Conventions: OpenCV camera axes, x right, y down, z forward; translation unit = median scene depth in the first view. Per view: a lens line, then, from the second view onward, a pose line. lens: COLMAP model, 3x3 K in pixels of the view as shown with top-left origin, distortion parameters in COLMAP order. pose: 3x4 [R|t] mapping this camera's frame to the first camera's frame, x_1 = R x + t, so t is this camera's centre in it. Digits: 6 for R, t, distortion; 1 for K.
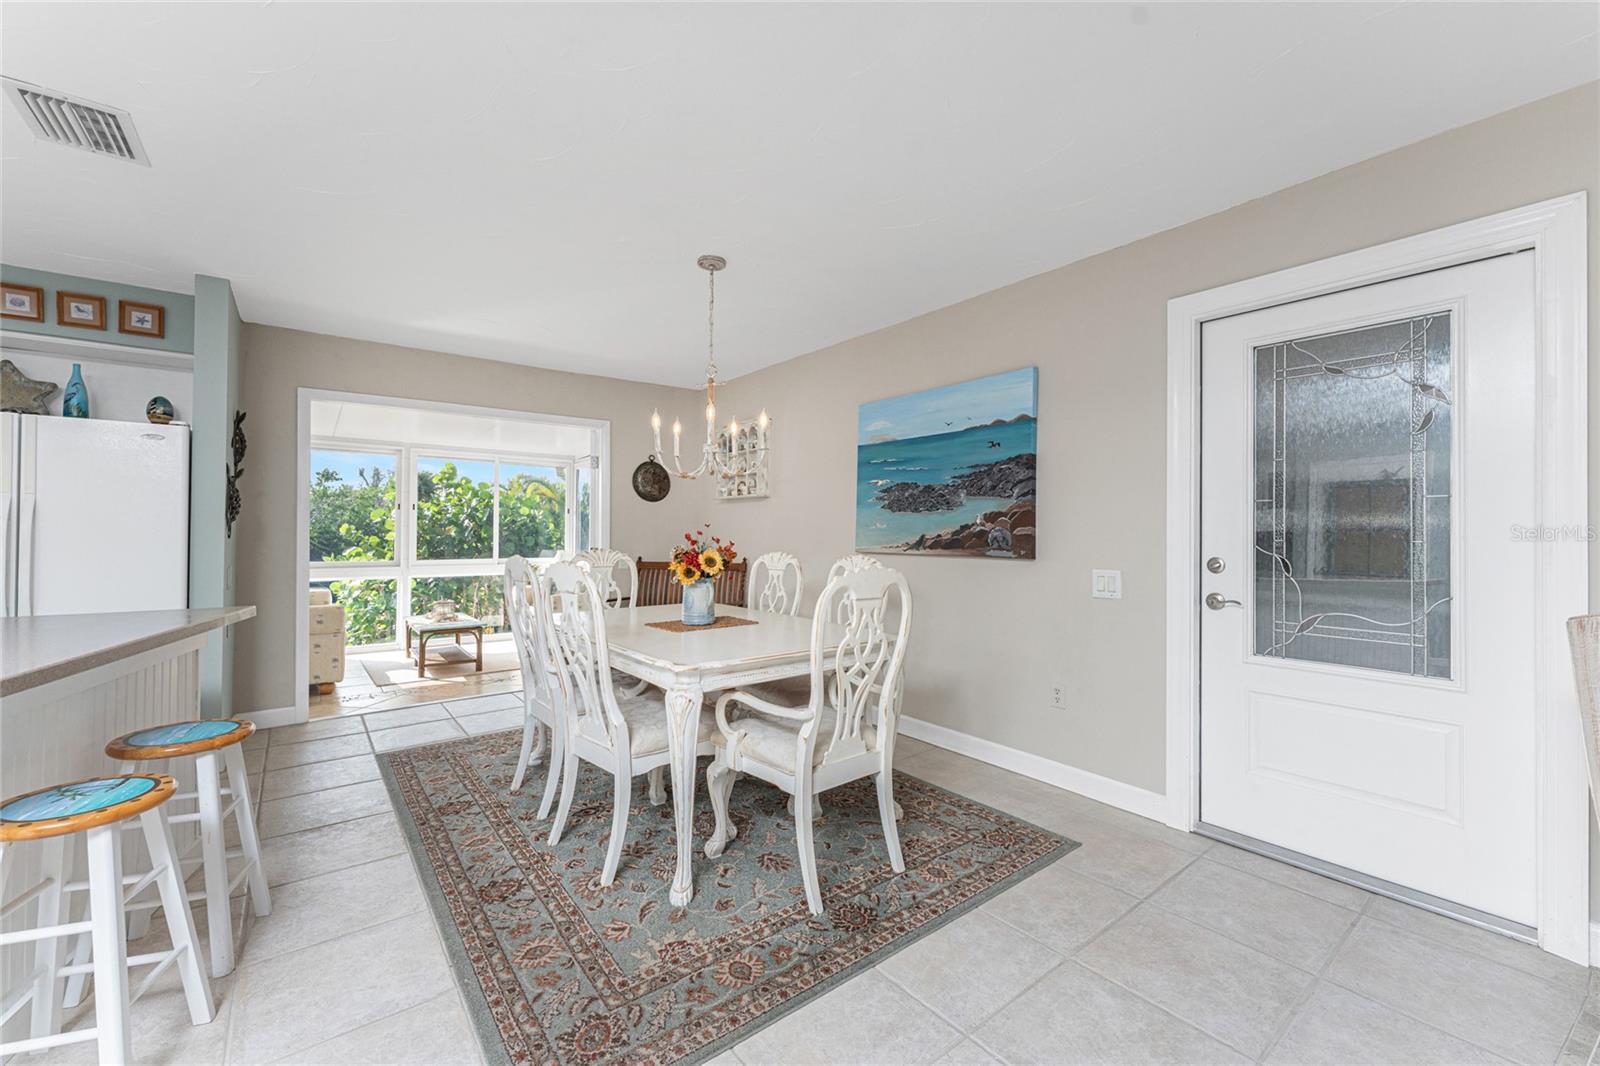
lens RADIAL K [[654.4, 0, 802.8], [0, 654.4, 517.3], [0, 0, 1]] dist [0.010304, -0.000312]
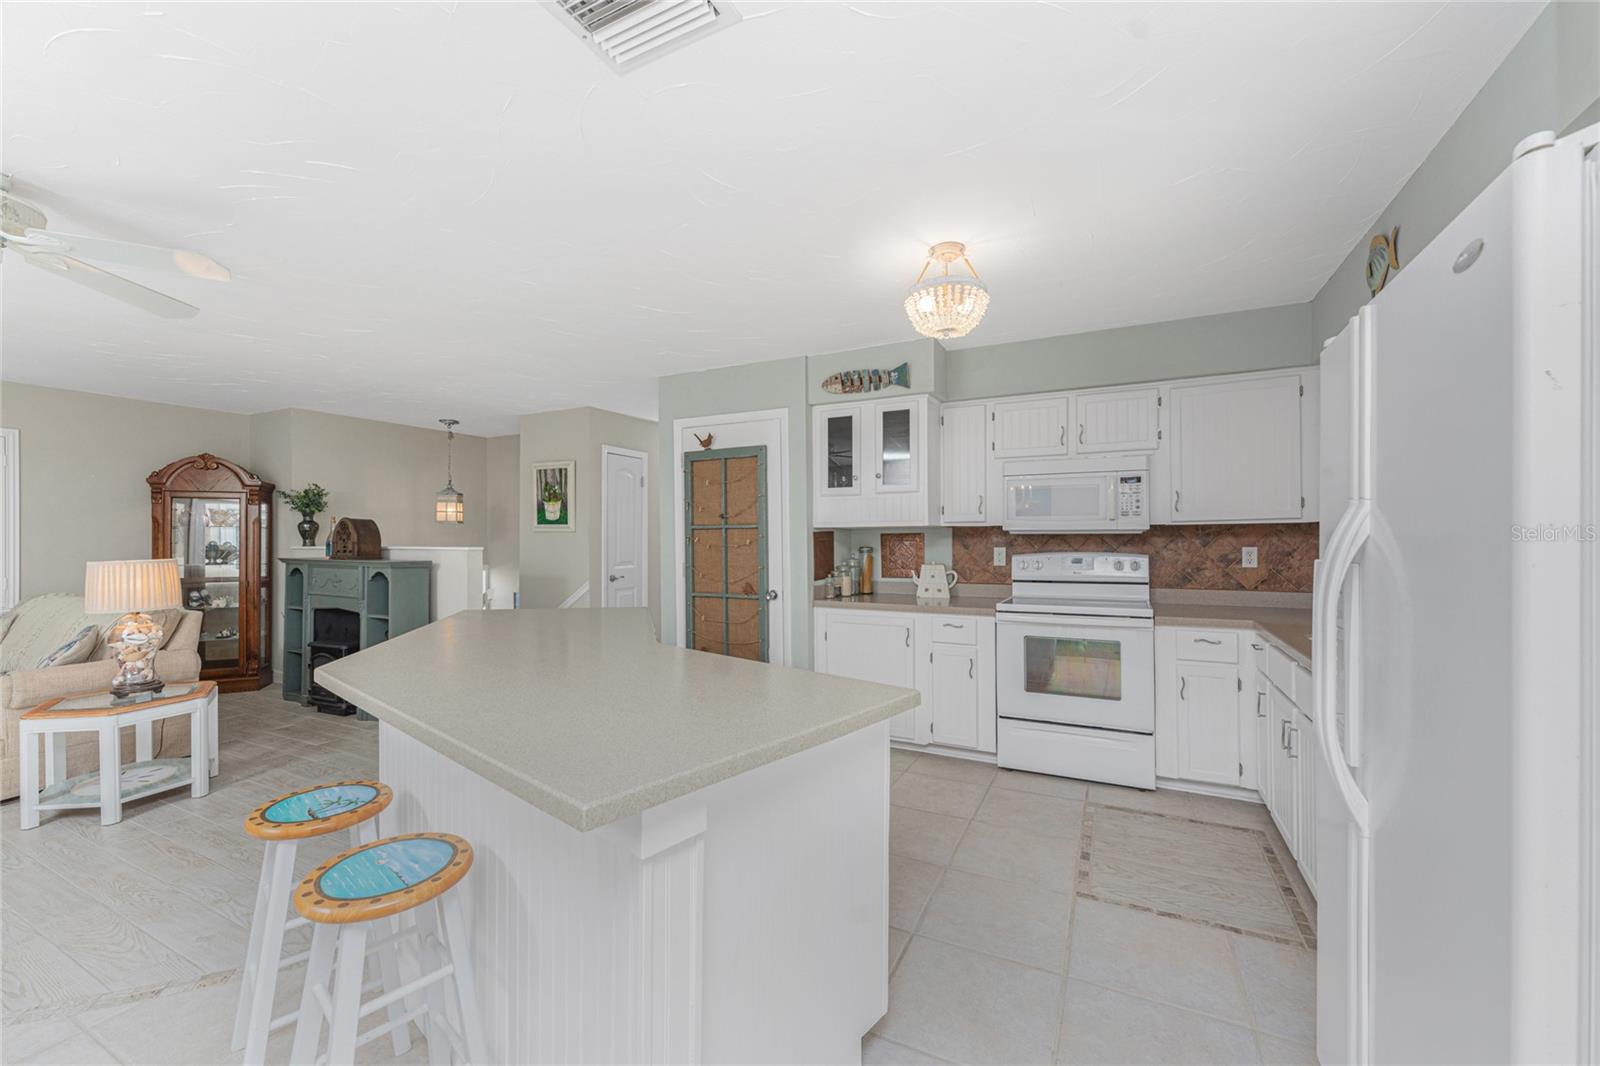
lens RADIAL K [[631.9, 0, 798.1], [0, 631.9, 537.3], [0, 0, 1]] dist [0.001300, 0.000189]
pose [[-0.904023, -0.002753, -0.427474, -0.609991], [0.009295, 0.999616, -0.026093, -0.006176], [0.427382, -0.027562, -0.903651, 1.065321]]
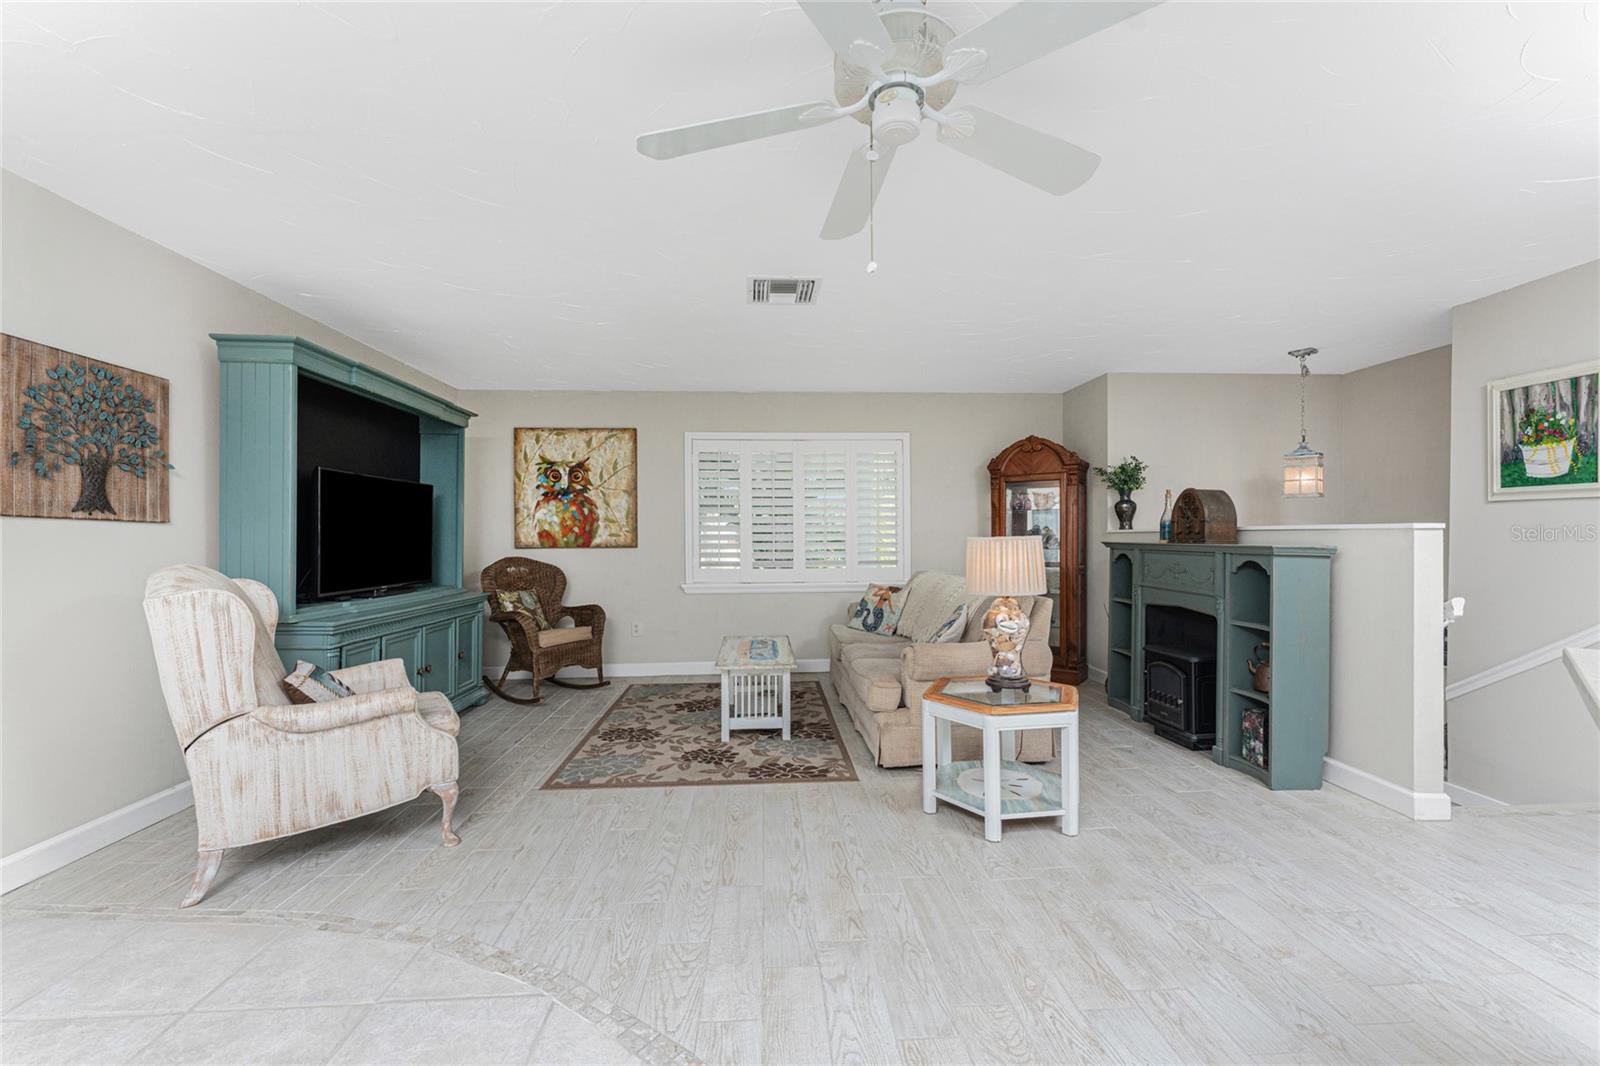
lens RADIAL K [[635.1, 0, 797.1], [0, 635.1, 535.8], [0, 0, 1]] dist [-0.000015, -0.000137]
pose [[-0.821280, 0.001808, 0.570523, -0.358128], [-0.011111, 0.999755, -0.019163, 0.012875], [-0.570418, -0.022077, -0.821058, 0.605070]]
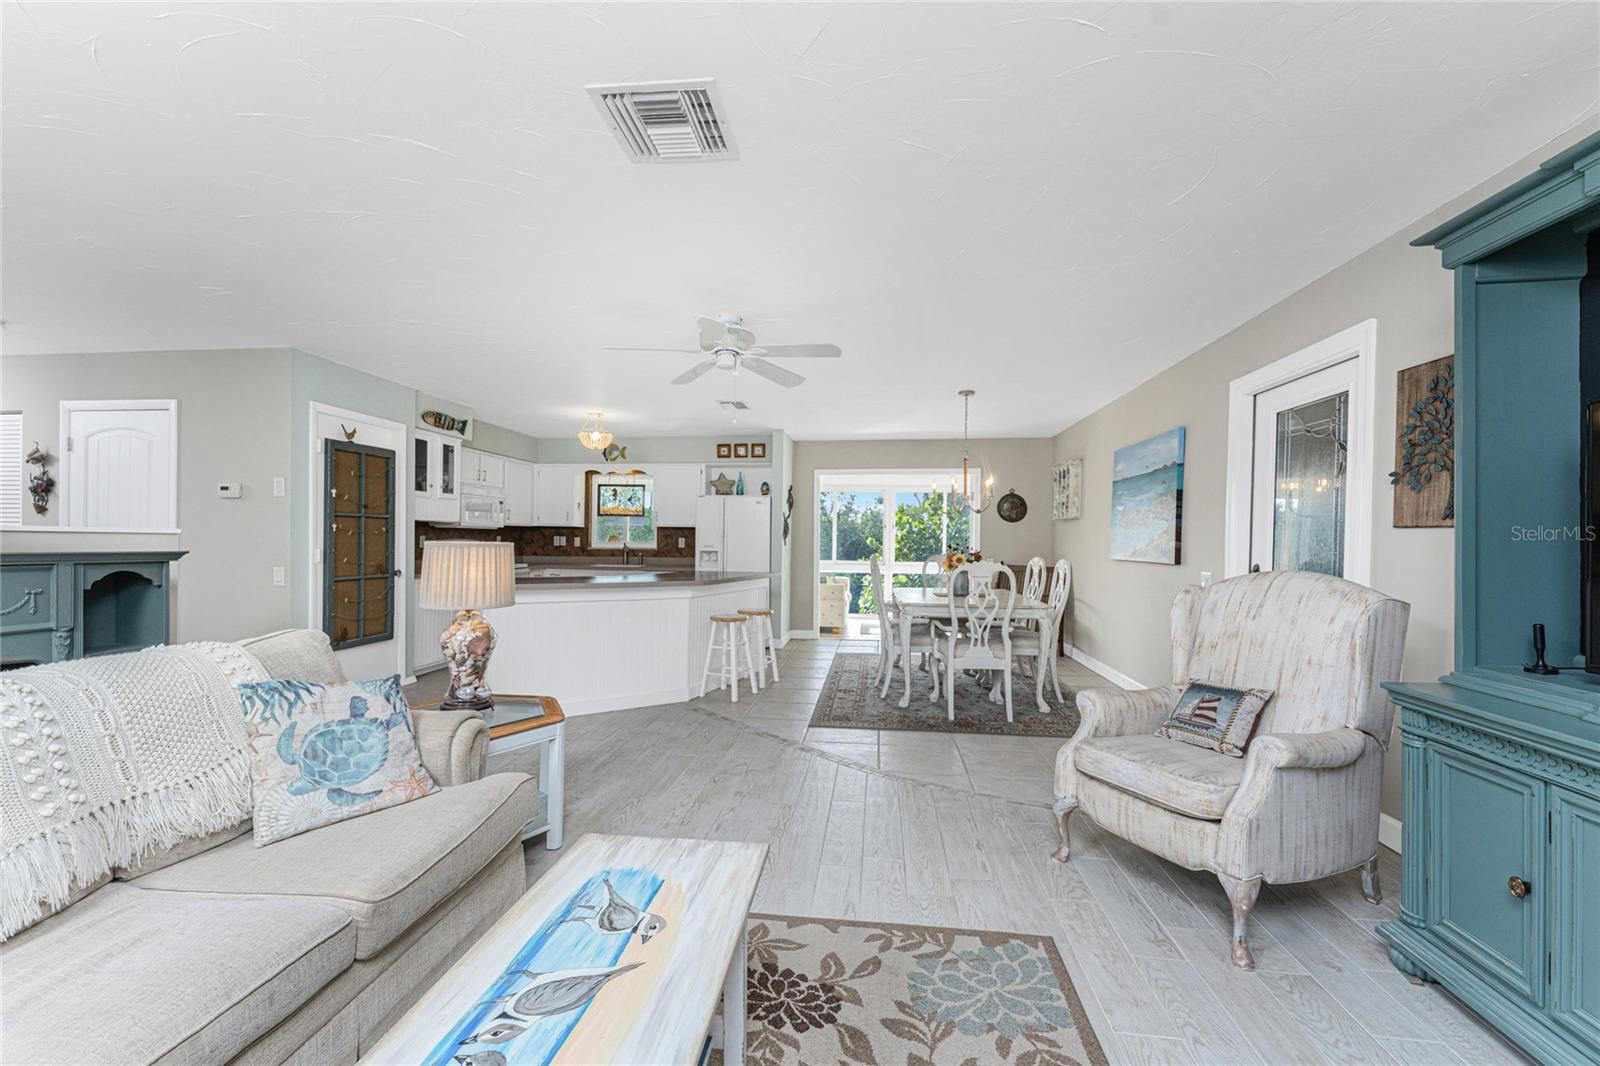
lens RADIAL K [[663.3, 0, 804.0], [0, 663.3, 538.2], [0, 0, 1]] dist [-0.004090, -0.000443]
pose [[0.713809, -0.001645, -0.700338, 0.764503], [0.011116, 0.999898, 0.008982, -0.013896], [0.700252, -0.014196, 0.713755, -0.565210]]
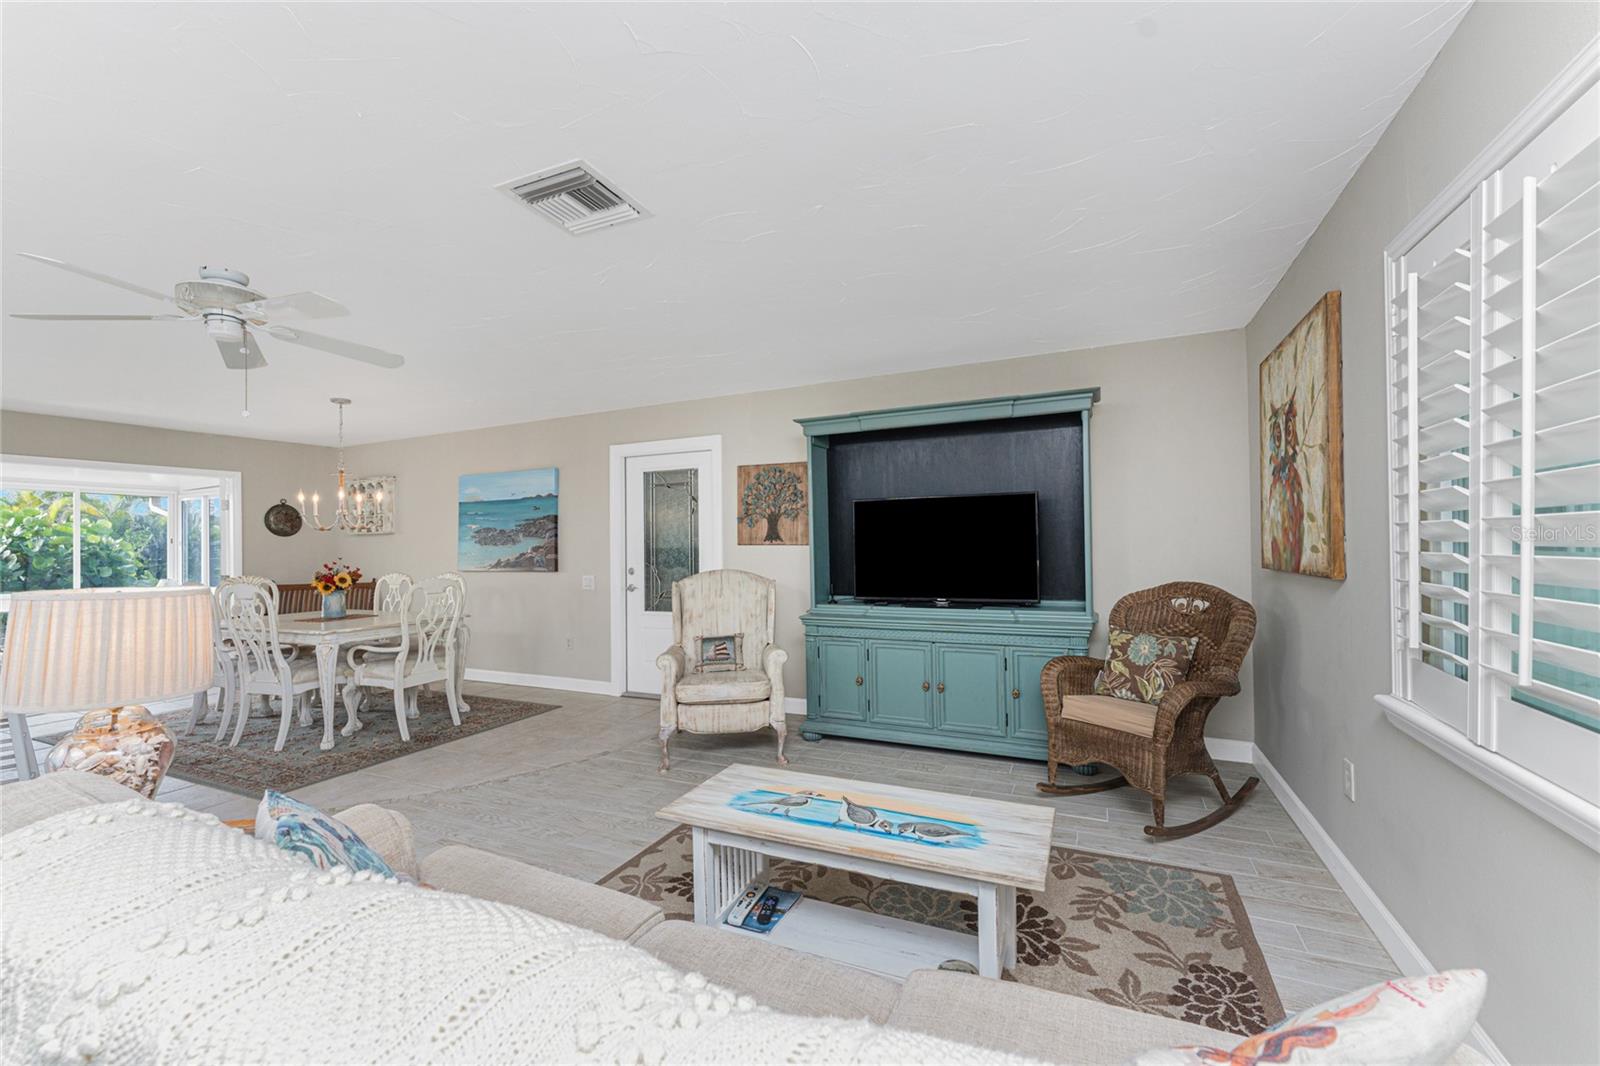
lens RADIAL K [[631.7, 0, 804.5], [0, 631.7, 539.0], [0, 0, 1]] dist [0.001494, -0.000178]
pose [[0.882163, -0.012368, 0.470782, 0.129425], [0.008228, 0.999907, 0.010851, -0.041698], [-0.470872, -0.005699, 0.882183, -0.902485]]
